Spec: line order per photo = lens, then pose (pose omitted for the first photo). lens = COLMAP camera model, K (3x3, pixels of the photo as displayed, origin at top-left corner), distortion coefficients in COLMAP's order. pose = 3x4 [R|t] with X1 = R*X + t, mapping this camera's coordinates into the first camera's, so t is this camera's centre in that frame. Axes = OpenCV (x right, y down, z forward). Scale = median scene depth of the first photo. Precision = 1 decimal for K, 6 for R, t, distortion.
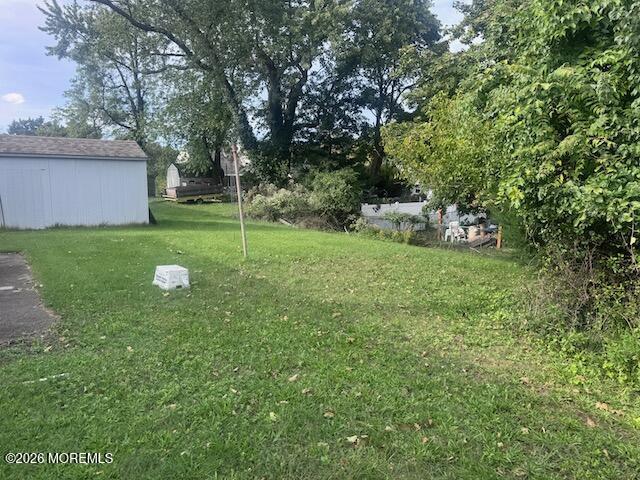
lens RADIAL K [[448.7, 0, 319.4], [0, 448.7, 241.8], [0, 0, 1]] dist [0.070625, -0.093831]
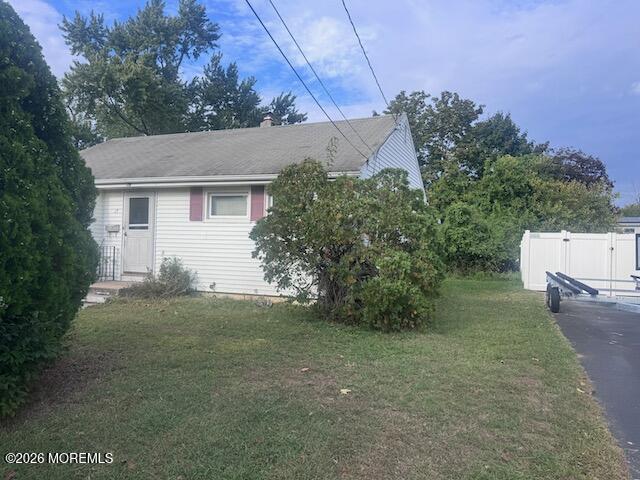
lens RADIAL K [[437.3, 0, 317.5], [0, 437.3, 249.0], [0, 0, 1]] dist [0.091149, -0.124614]
pose [[0.866452, -0.001104, 0.499259, -0.613448], [0.069399, 0.990556, -0.118249, 0.065330], [-0.494413, 0.137105, 0.858346, -0.450890]]
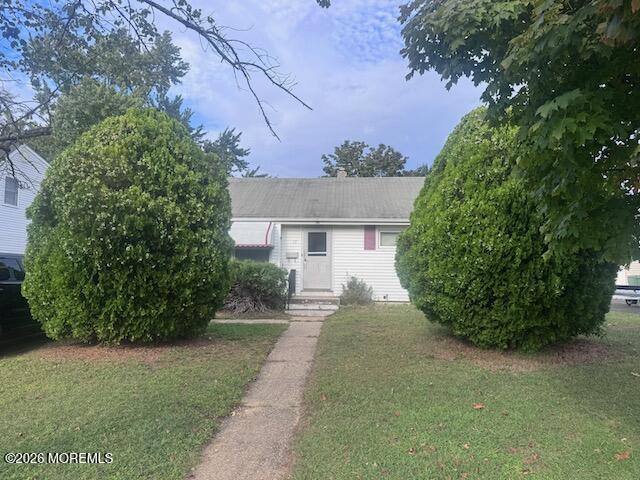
lens RADIAL K [[447.1, 0, 321.0], [0, 447.1, 236.3], [0, 0, 1]] dist [0.083016, -0.133547]
pose [[0.645490, 0.055265, 0.761767, -0.991661], [0.120318, 0.977567, -0.172874, 0.058124], [-0.754232, 0.203243, 0.624360, -0.362798]]
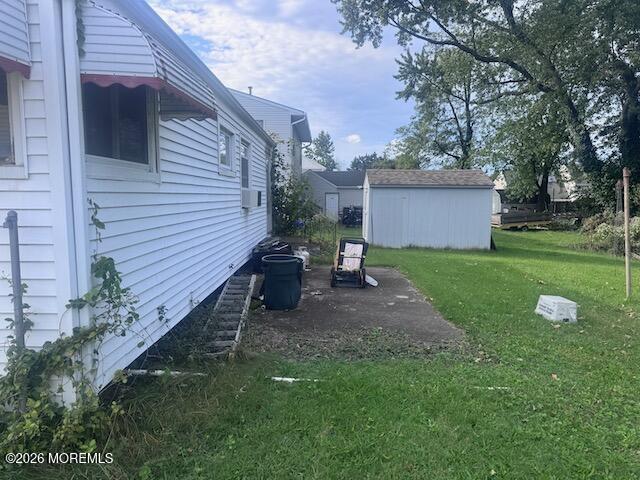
lens RADIAL K [[448.7, 0, 319.4], [0, 448.7, 241.8], [0, 0, 1]] dist [0.070625, -0.093831]
pose [[0.795828, 0.056550, -0.602876, -0.040265], [-0.089981, 0.995620, -0.025390, 0.001659], [0.598800, 0.074454, 0.797431, -0.022385]]
